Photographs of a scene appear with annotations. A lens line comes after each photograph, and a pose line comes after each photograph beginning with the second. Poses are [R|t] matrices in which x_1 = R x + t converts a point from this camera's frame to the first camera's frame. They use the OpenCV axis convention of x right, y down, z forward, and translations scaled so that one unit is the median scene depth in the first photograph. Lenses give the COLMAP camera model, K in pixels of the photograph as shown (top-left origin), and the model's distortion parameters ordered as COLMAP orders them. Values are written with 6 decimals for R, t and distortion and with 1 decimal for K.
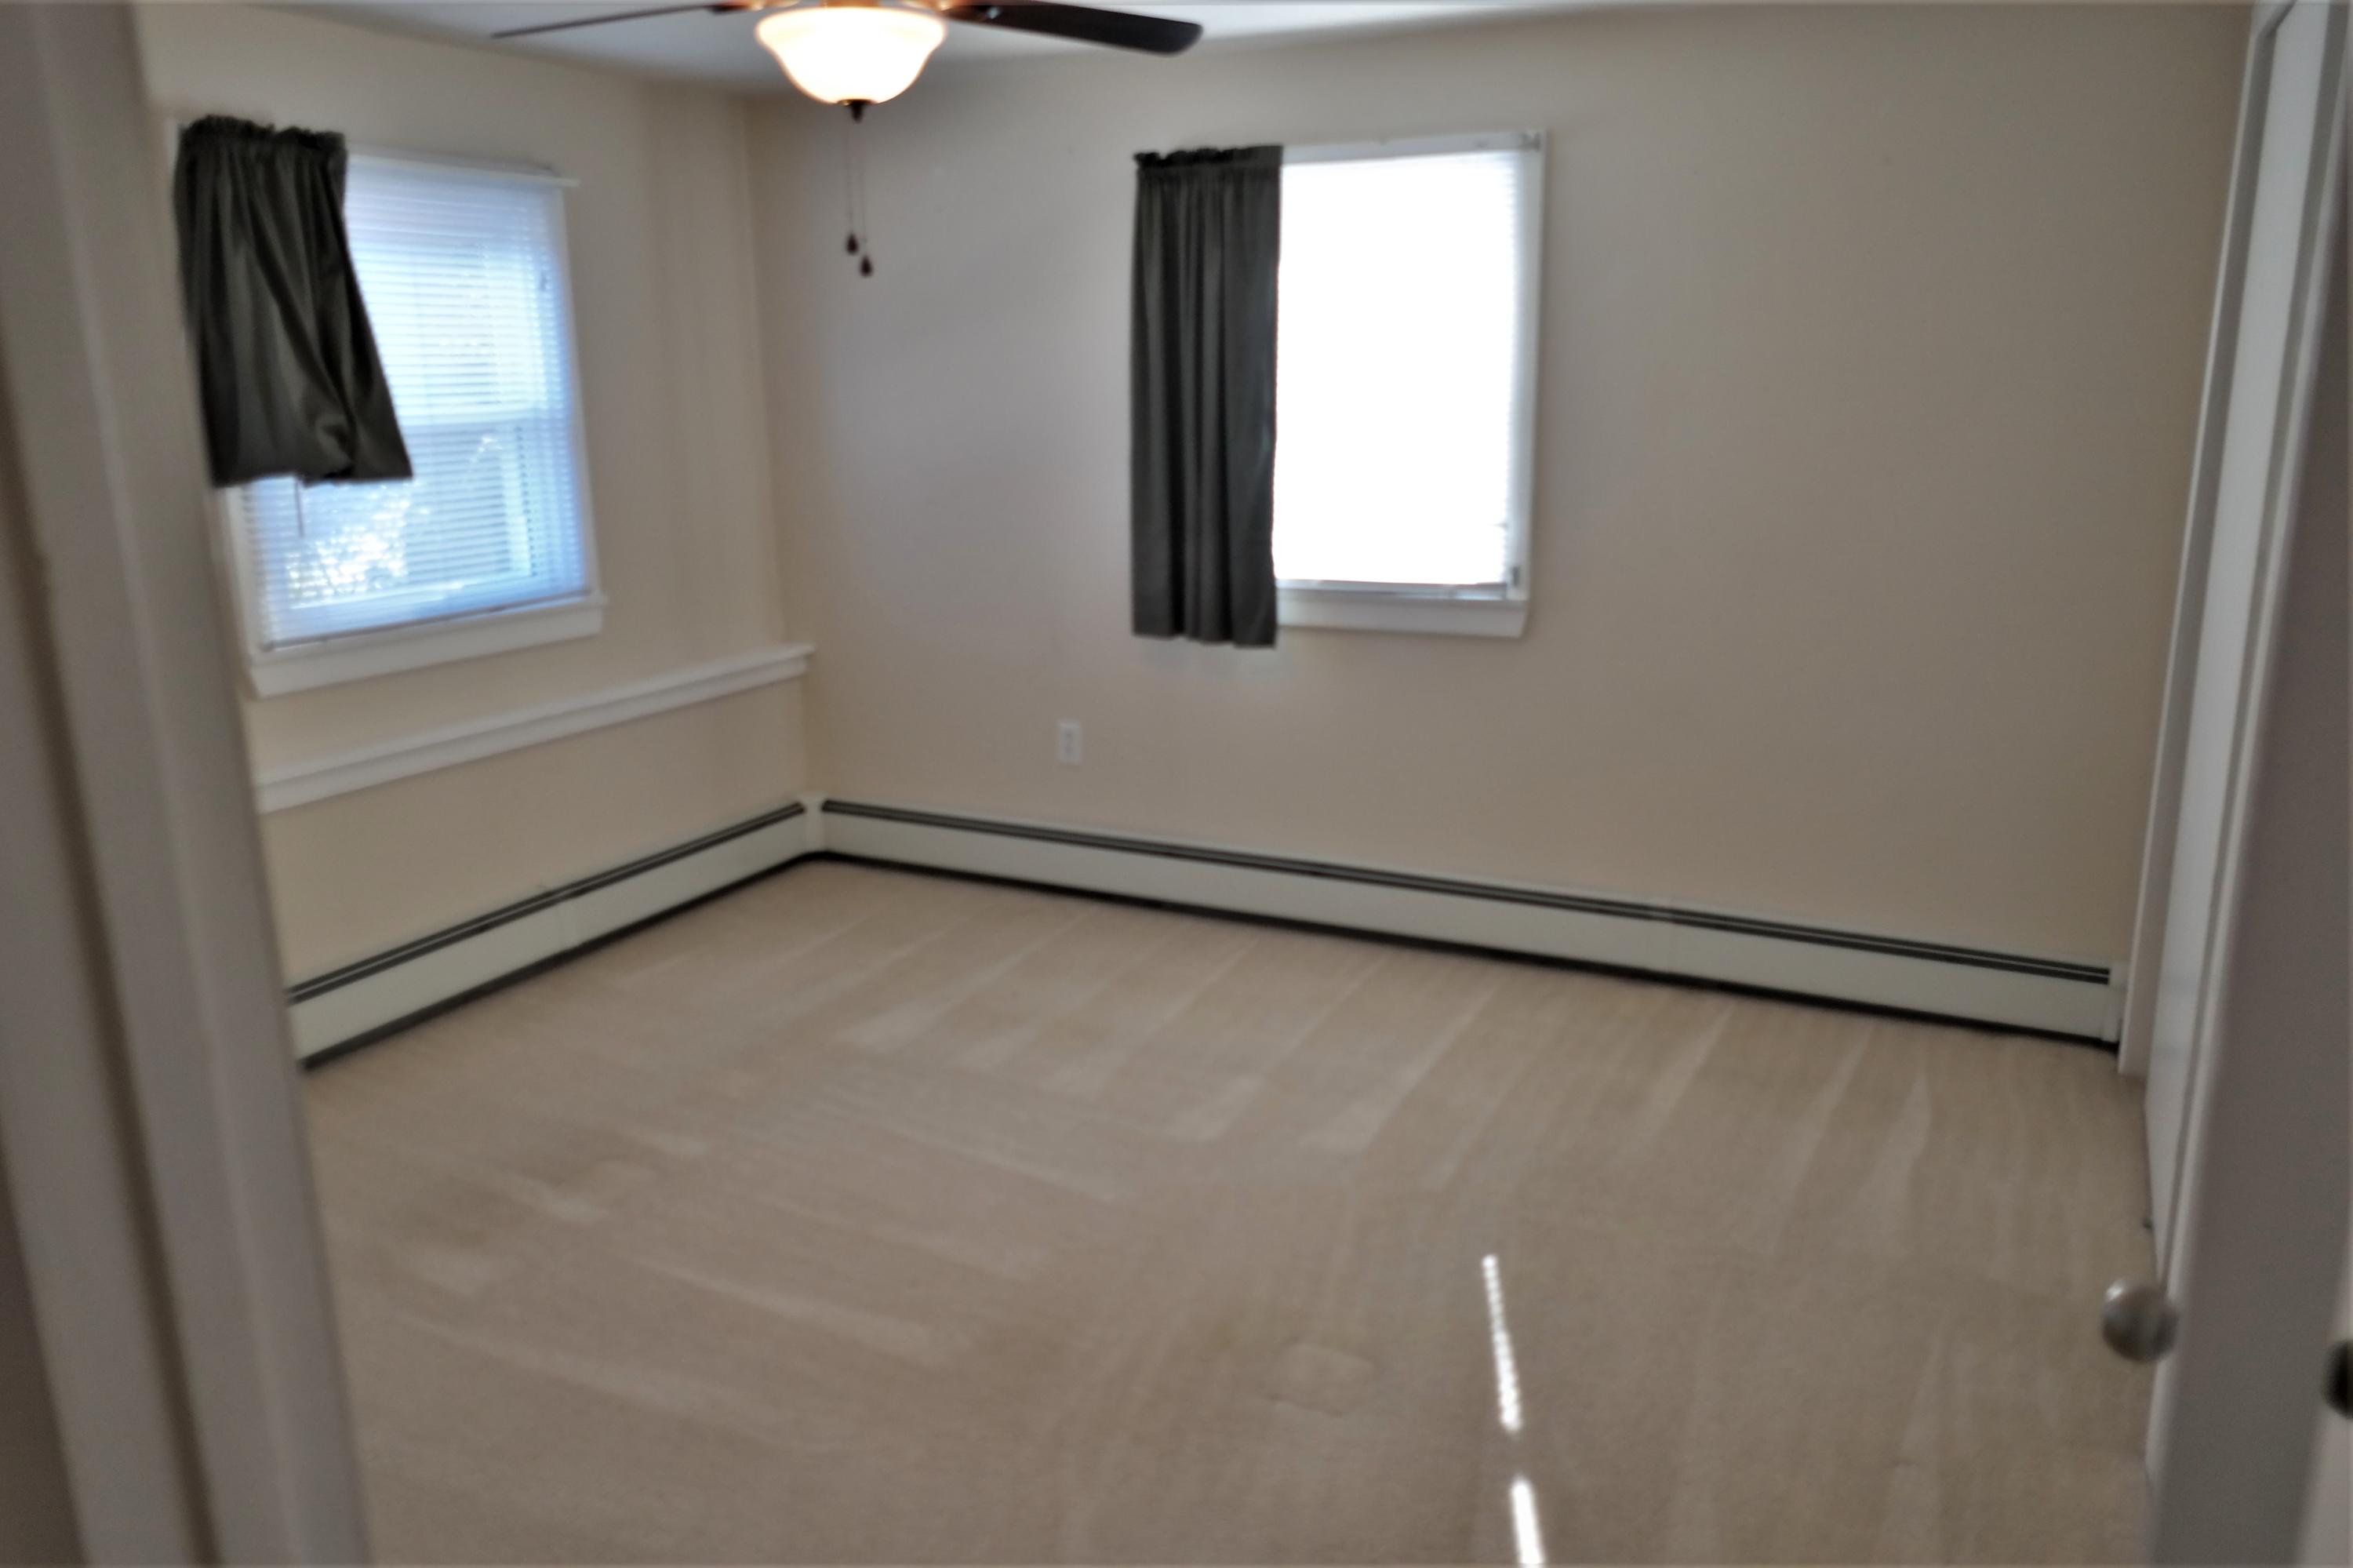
lens RADIAL K [[1704.3, 0, 1176.5], [0, 1704.3, 784.0], [0, 0, 1]] dist [-0.004276, -0.000827]
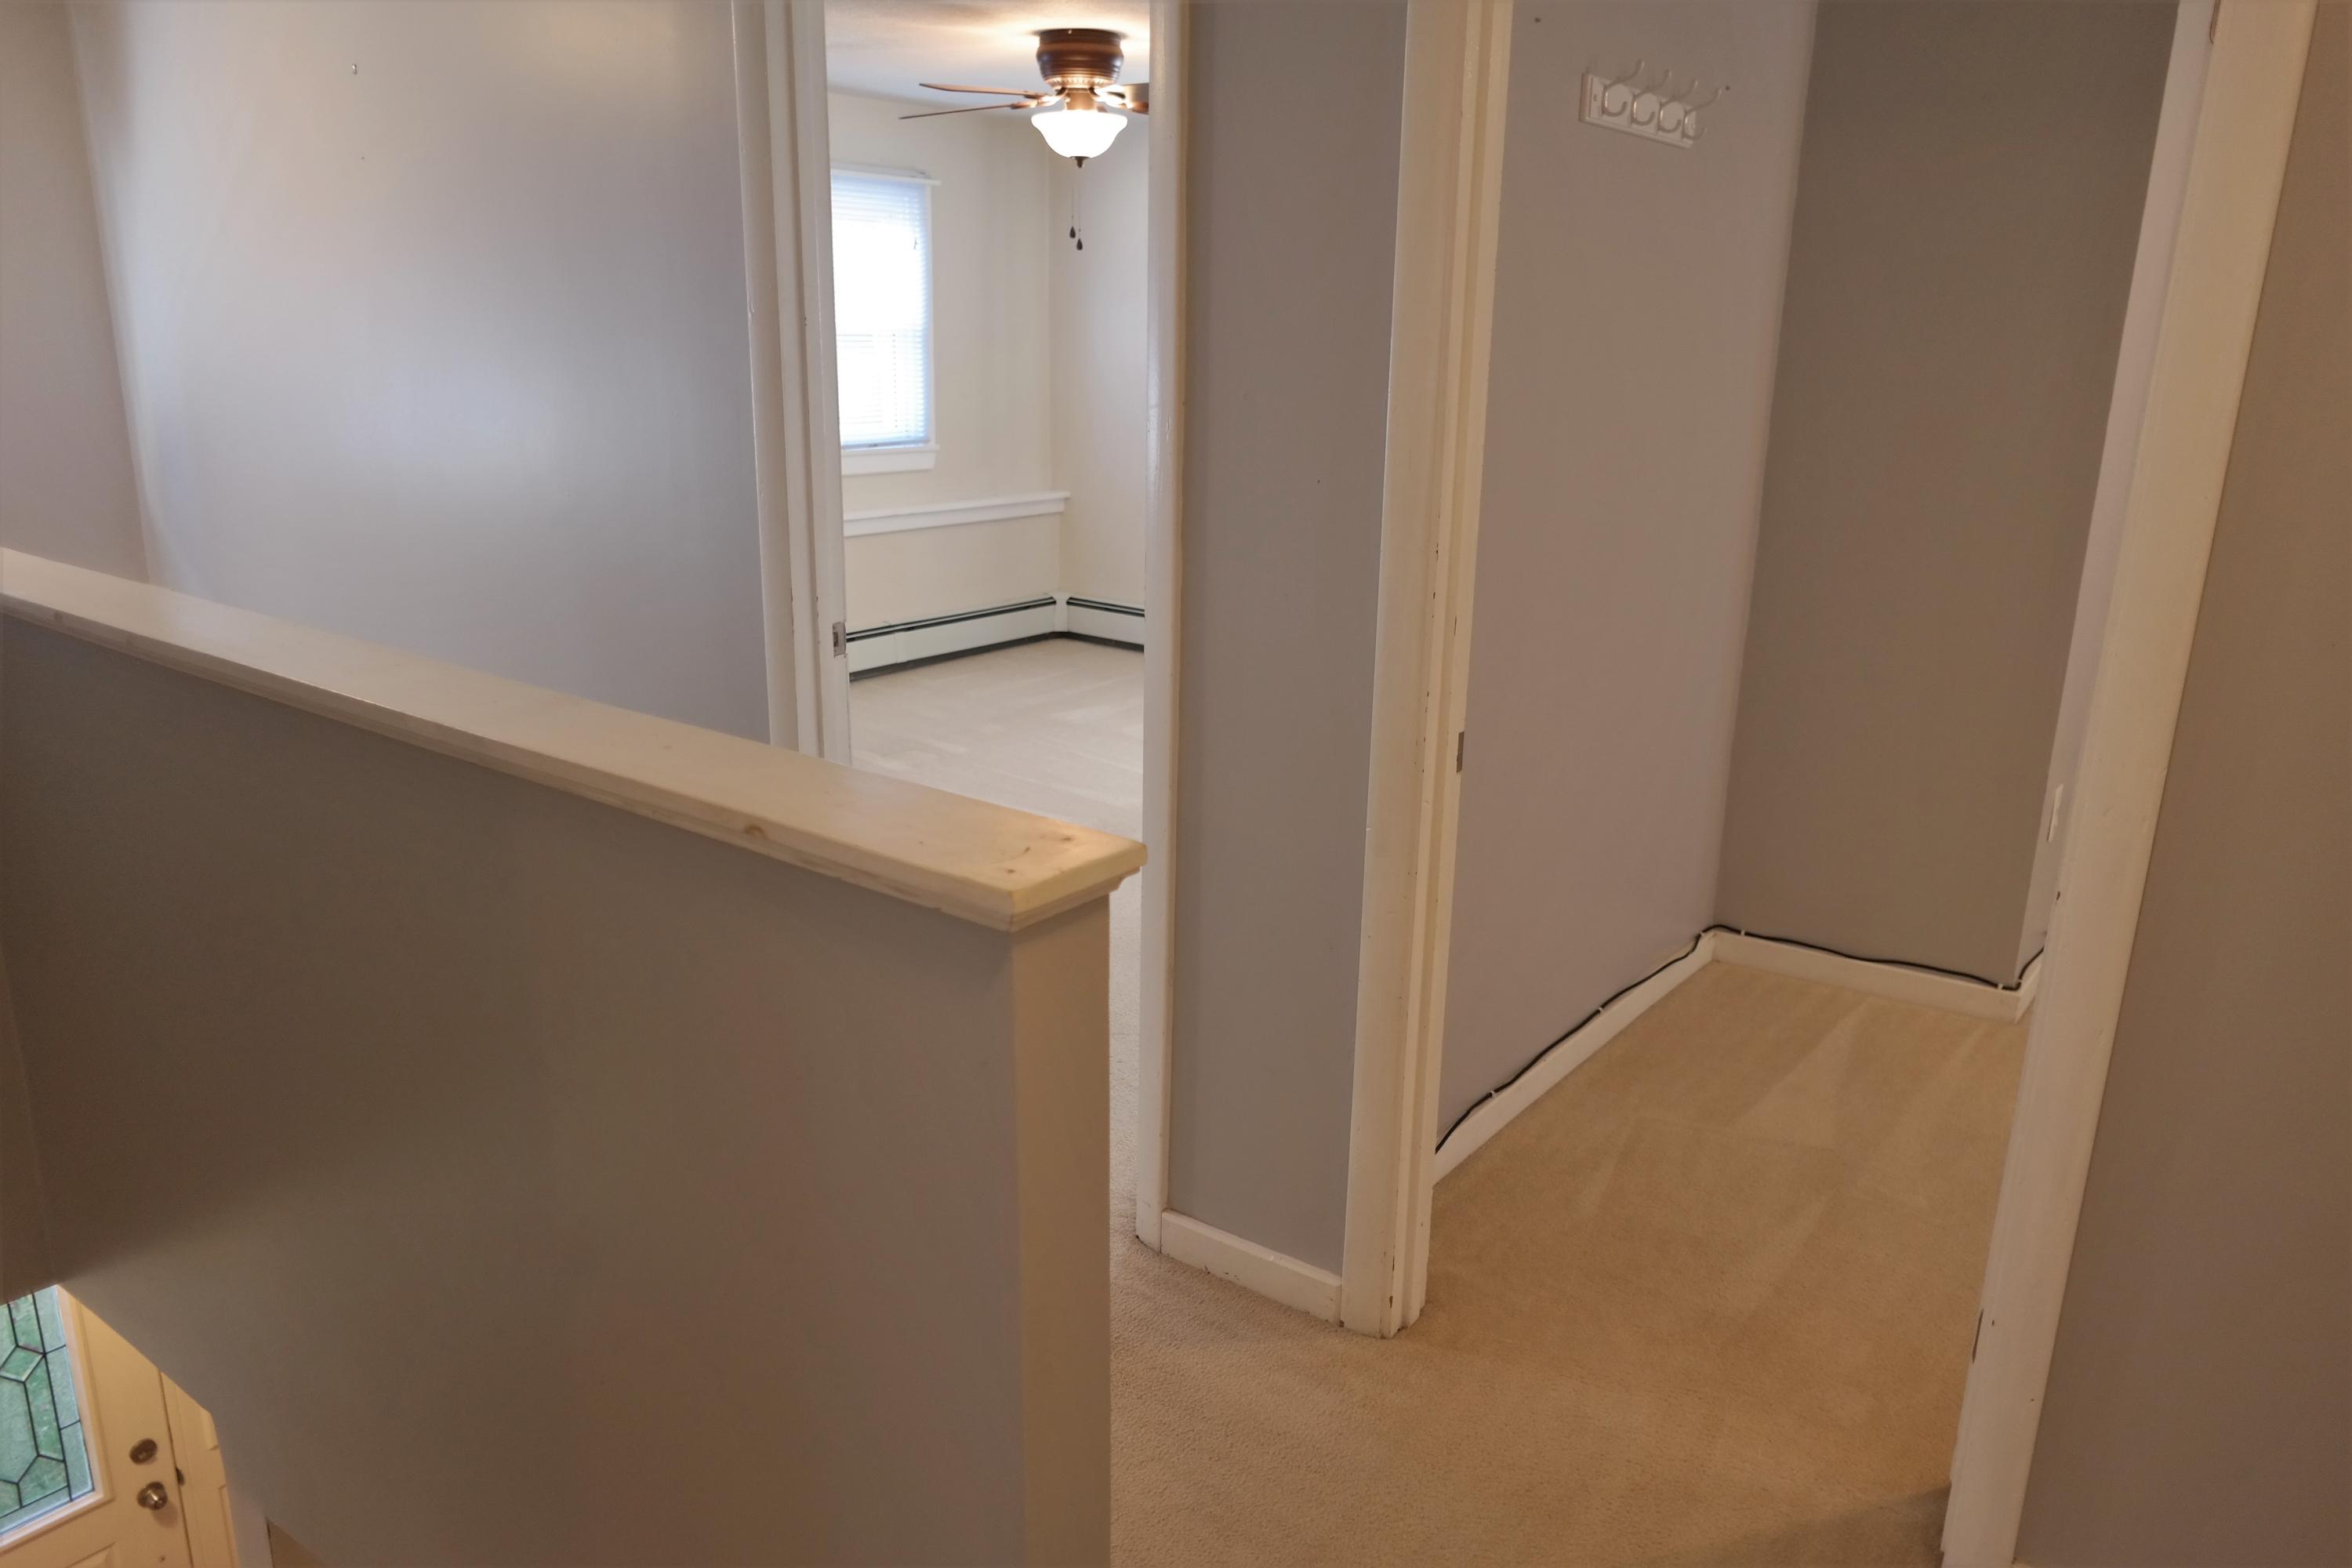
lens RADIAL K [[1646.9, 0, 1176.0], [0, 1646.9, 784.0], [0, 0, 1]] dist [0.002351, 0.000308]
pose [[0.981080, 0.086465, -0.173222, 0.164496], [-0.081066, 0.995983, 0.038017, 0.120810], [0.175814, -0.023256, 0.984149, -0.448554]]
